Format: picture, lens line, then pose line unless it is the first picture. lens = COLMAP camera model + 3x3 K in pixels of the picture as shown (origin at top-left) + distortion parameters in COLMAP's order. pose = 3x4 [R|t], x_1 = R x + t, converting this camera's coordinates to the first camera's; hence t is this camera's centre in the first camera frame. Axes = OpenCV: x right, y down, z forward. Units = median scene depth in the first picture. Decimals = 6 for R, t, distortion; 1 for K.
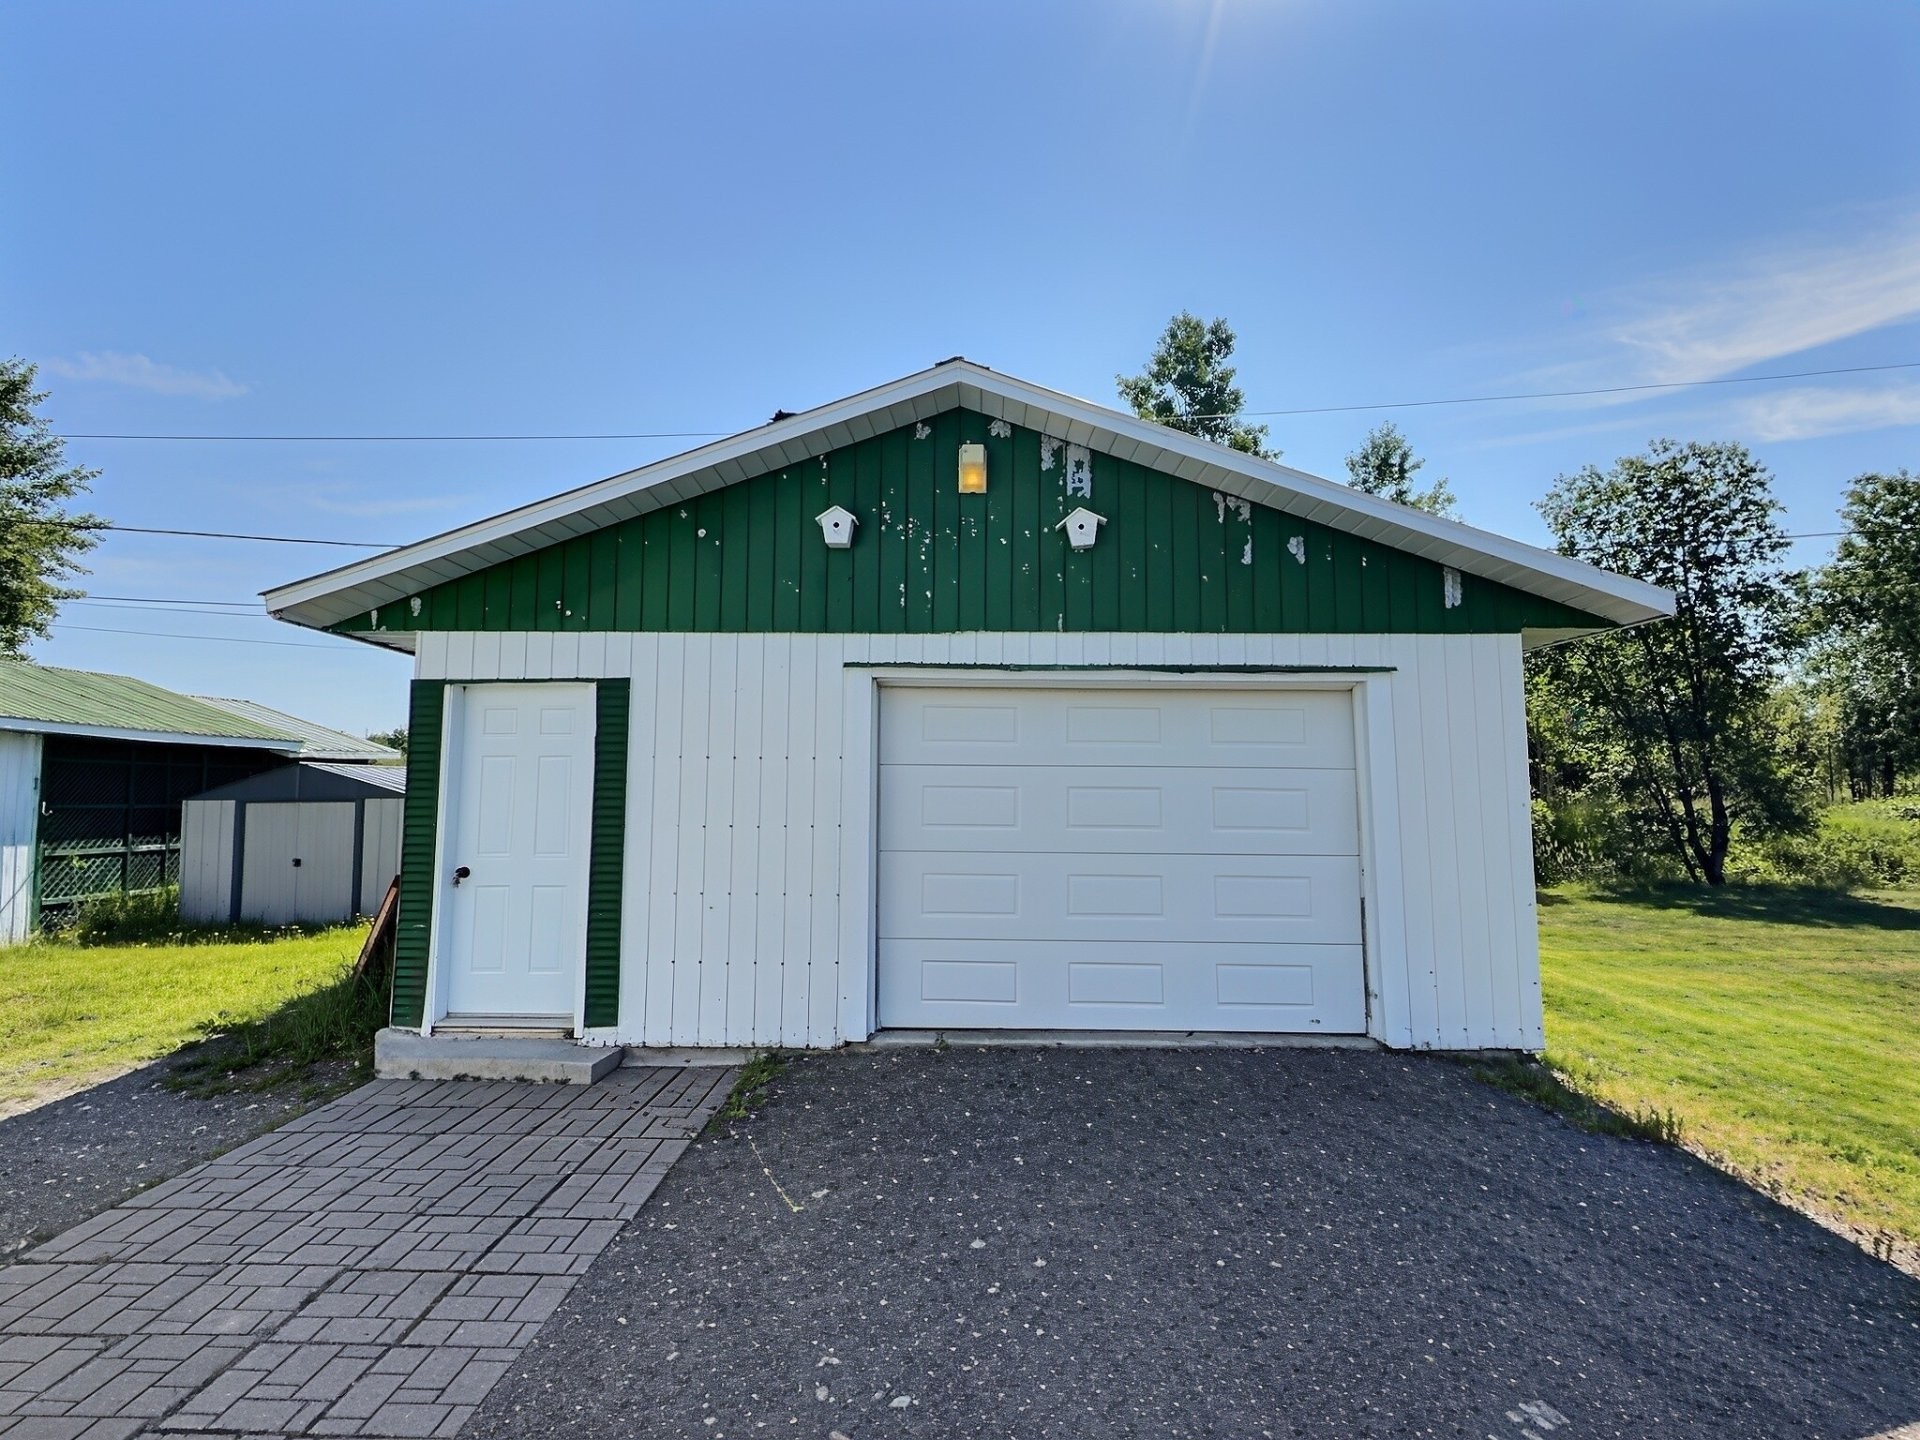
lens RADIAL K [[990.8, 0, 960.5], [0, 990.8, 710.6], [0, 0, 1]] dist [0.003789, 0.001516]
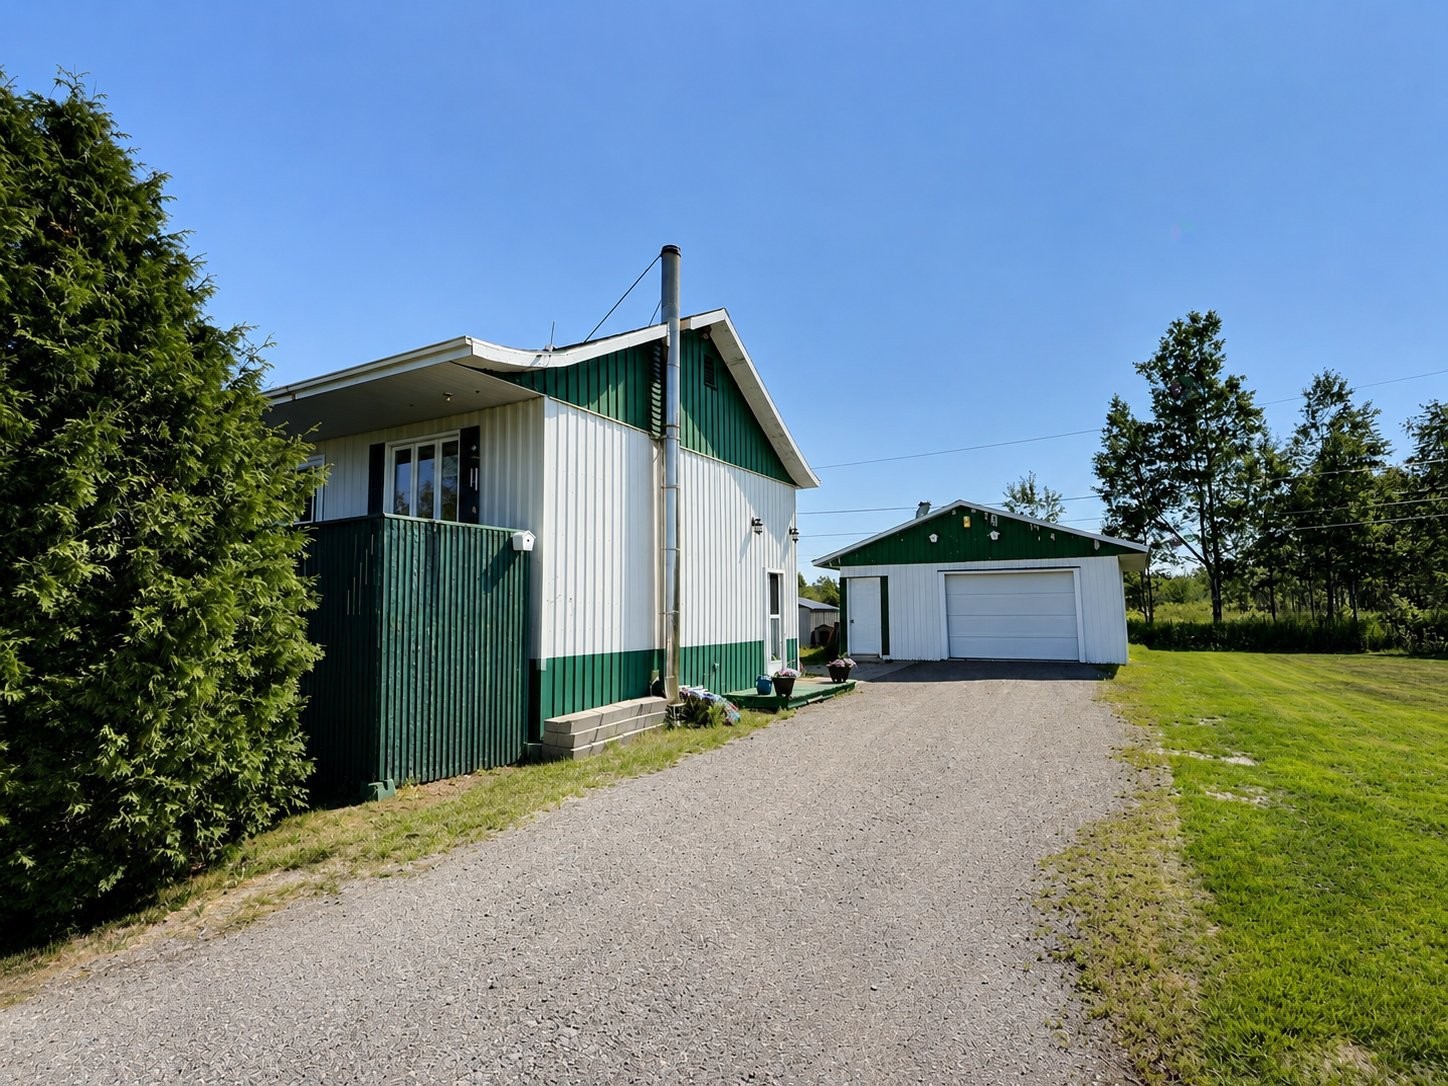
lens RADIAL K [[747.2, 0, 720.5], [0, 747.2, 541.7], [0, 0, 1]] dist [0.003789, 0.001516]
pose [[0.876792, -0.053484, -0.477885, 0.595203], [0.049650, 0.998553, -0.020660, -0.149816], [0.478299, -0.005613, 0.878179, -2.219747]]
